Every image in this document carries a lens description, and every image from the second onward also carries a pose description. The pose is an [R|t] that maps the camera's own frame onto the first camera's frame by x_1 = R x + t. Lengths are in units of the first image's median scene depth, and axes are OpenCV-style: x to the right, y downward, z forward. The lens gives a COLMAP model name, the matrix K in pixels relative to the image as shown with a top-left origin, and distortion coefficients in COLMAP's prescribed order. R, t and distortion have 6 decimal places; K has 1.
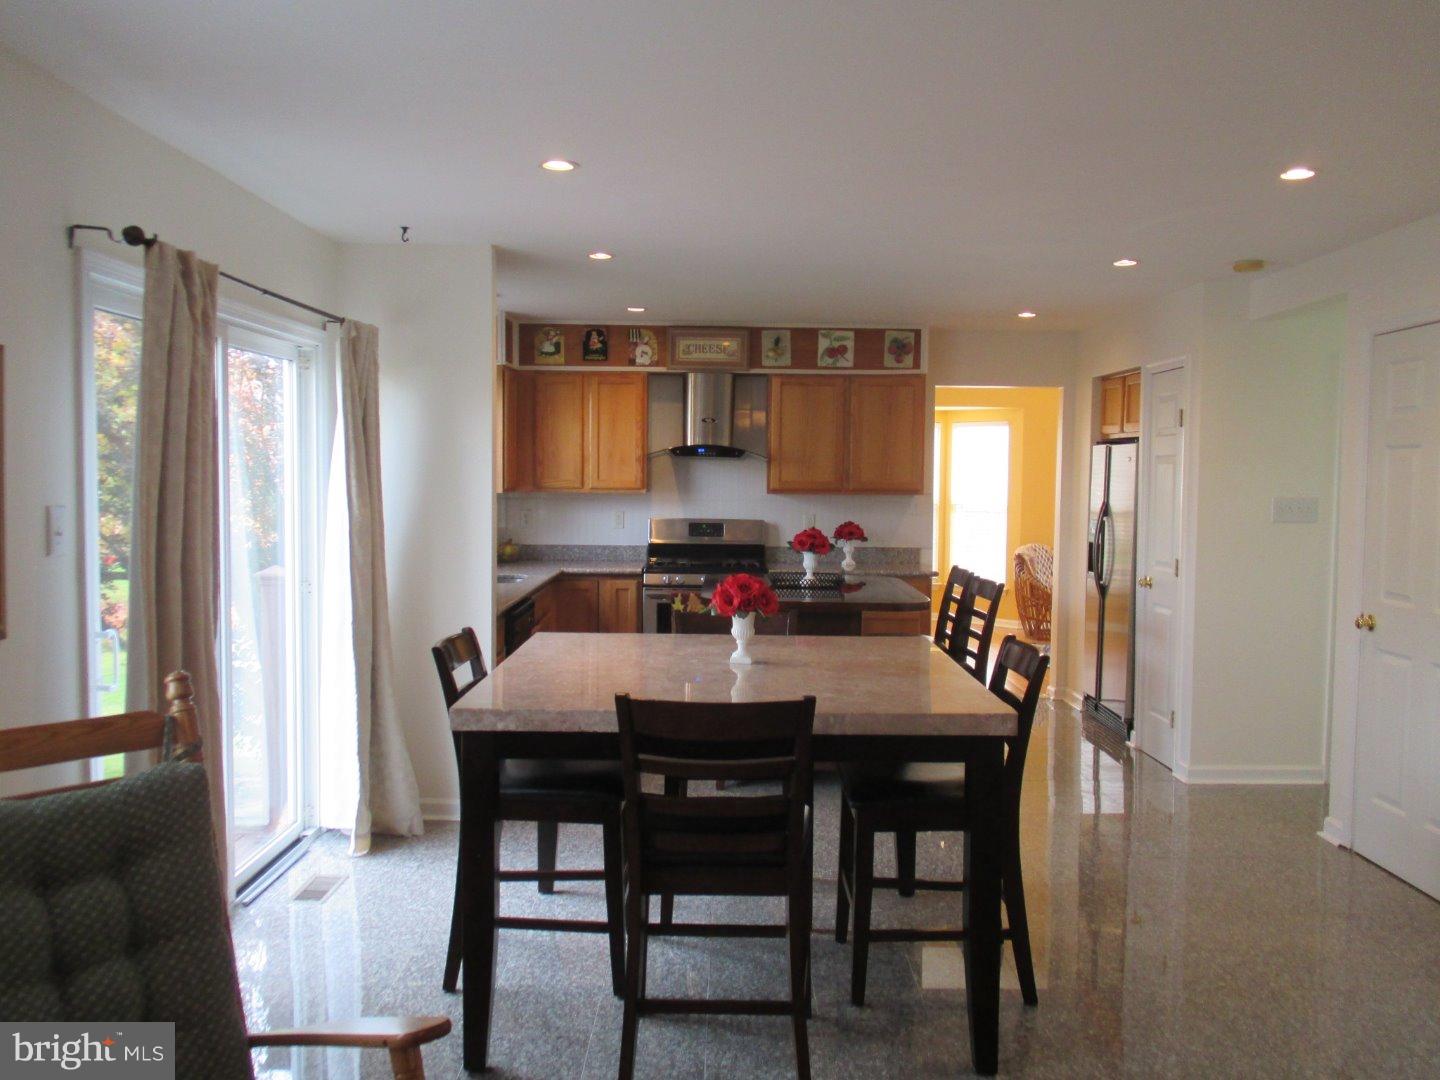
lens RADIAL K [[1223.2, 0, 723.6], [0, 1223.2, 546.8], [0, 0, 1]] dist [-0.014677, 0.014771]
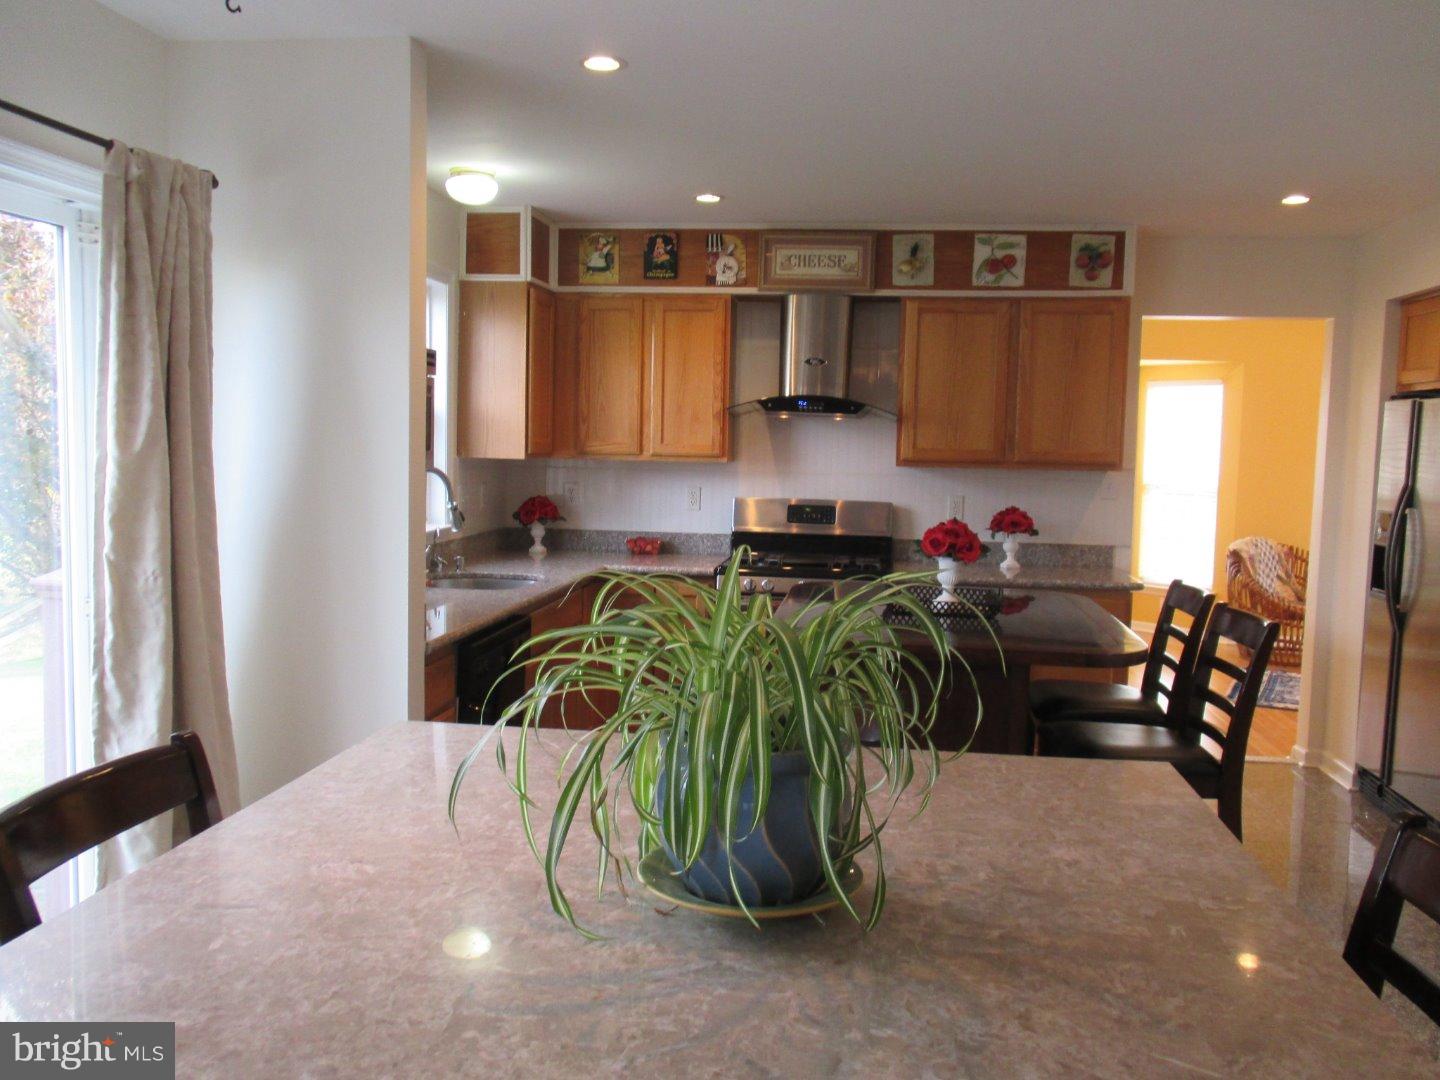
lens RADIAL K [[1223.2, 0, 723.6], [0, 1223.2, 546.8], [0, 0, 1]] dist [-0.014677, 0.014771]
pose [[0.991621, 0.023047, -0.127112, 0.027997], [-0.020346, 0.999540, 0.022508, -0.010456], [0.127572, -0.019733, 0.991633, 0.282732]]
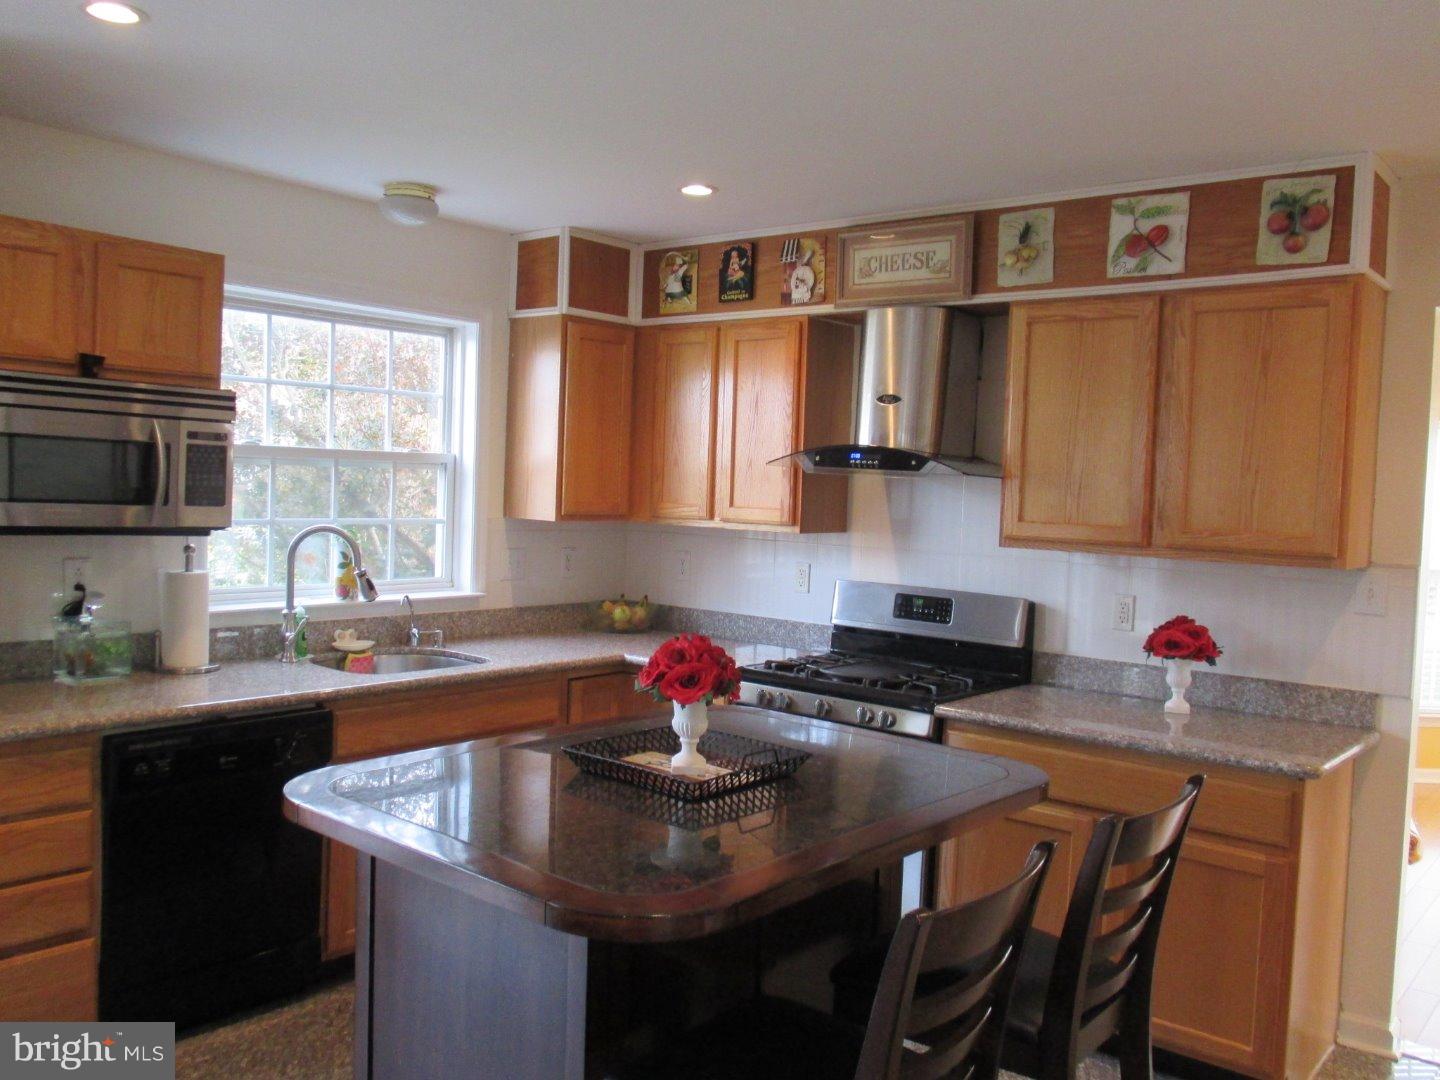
lens RADIAL K [[1223.2, 0, 723.6], [0, 1223.2, 546.8], [0, 0, 1]] dist [-0.014677, 0.014771]
pose [[0.761616, 0.053230, -0.645839, 0.271595], [-0.070990, 0.997476, -0.001504, -0.034927], [0.644129, 0.046994, 0.763472, 0.558720]]
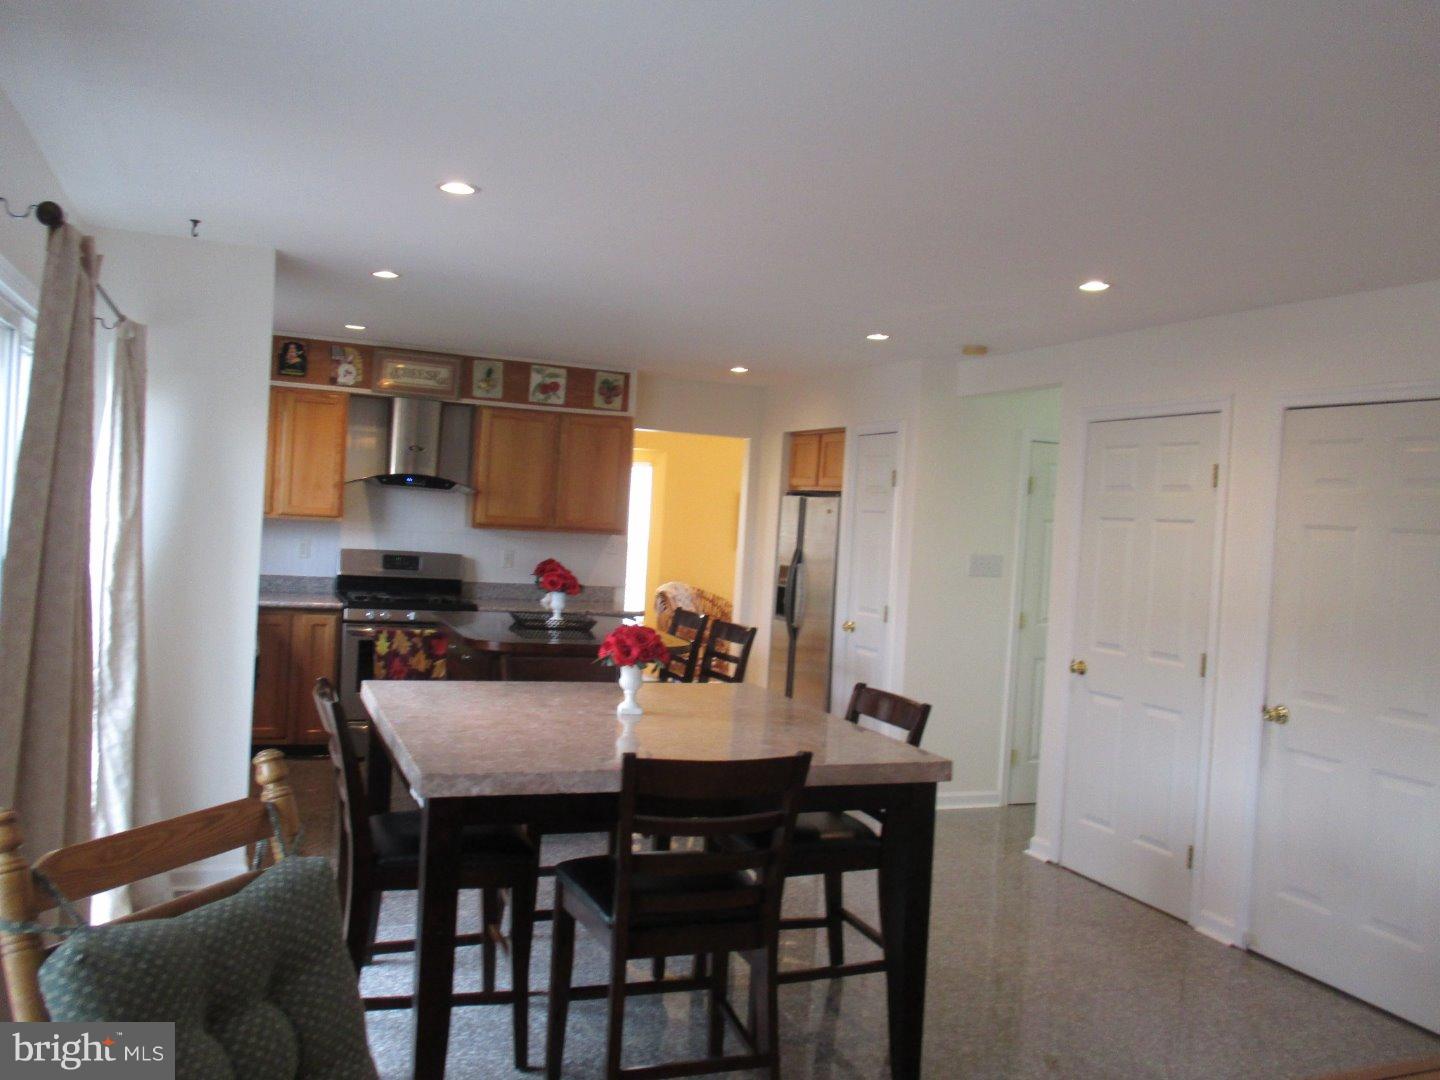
lens RADIAL K [[1223.2, 0, 723.6], [0, 1223.2, 546.8], [0, 0, 1]] dist [-0.014677, 0.014771]
pose [[0.928868, 0.036204, 0.368639, -0.137345], [-0.027912, 0.999224, -0.027803, -0.006925], [-0.369359, 0.015536, 0.929157, 0.025209]]
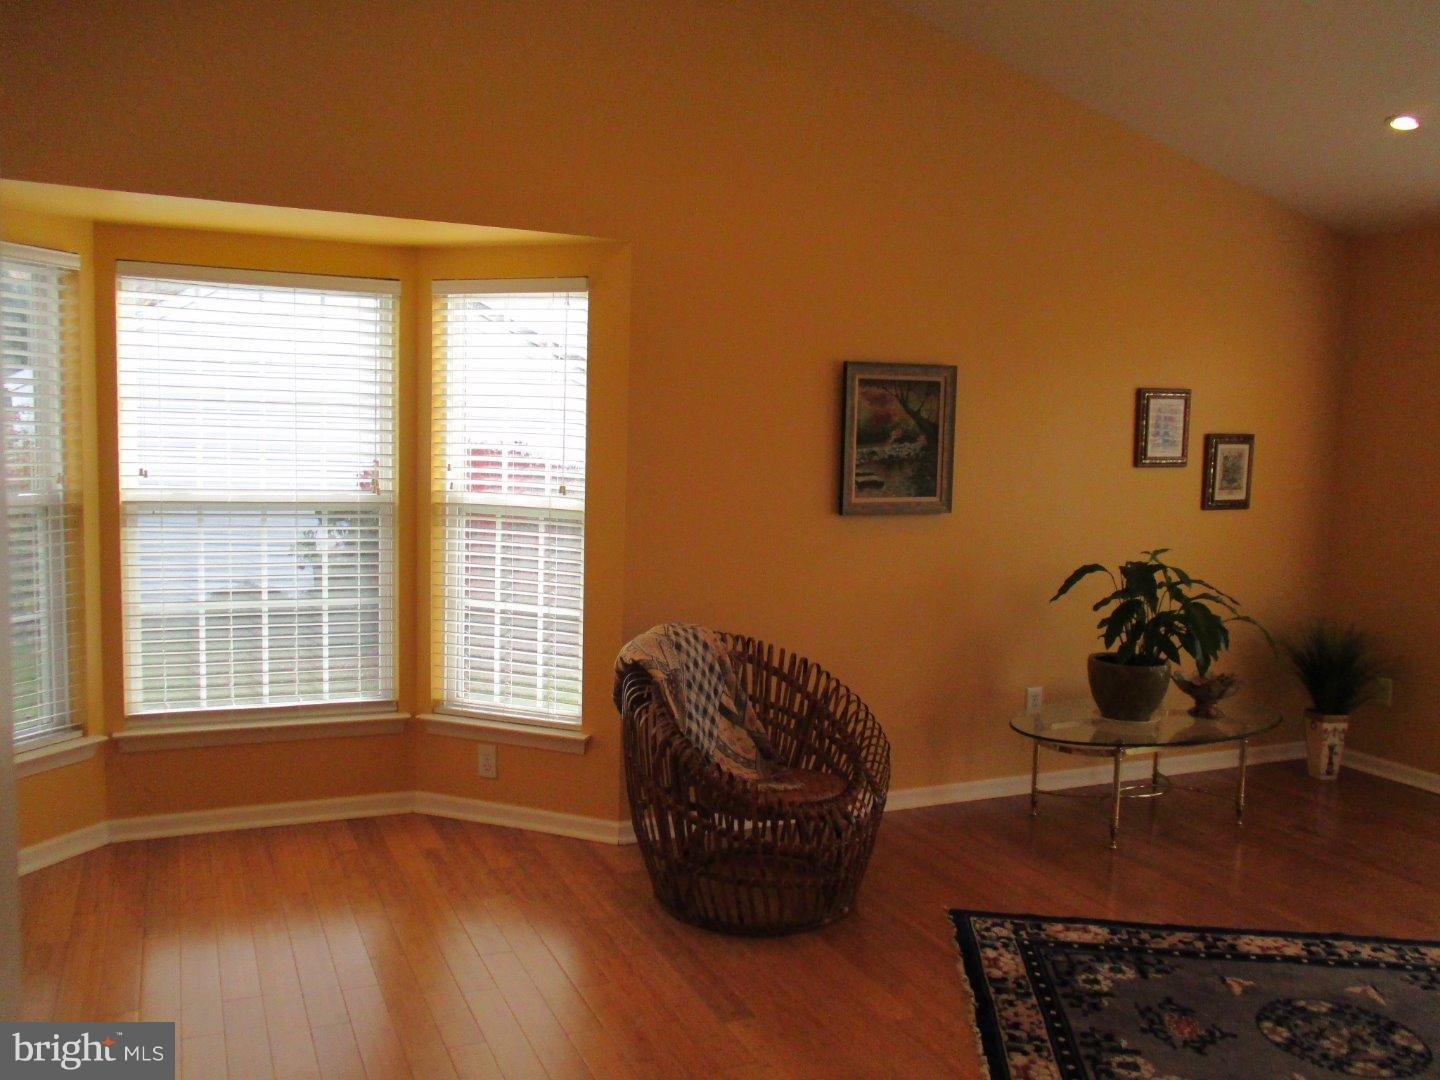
lens RADIAL K [[1223.2, 0, 723.6], [0, 1223.2, 546.8], [0, 0, 1]] dist [-0.014677, 0.014771]
pose [[0.913440, -0.024195, 0.406254, 0.188009], [0.008454, 0.999144, 0.040497, -0.057855], [-0.406886, -0.033557, 0.912862, 1.005473]]
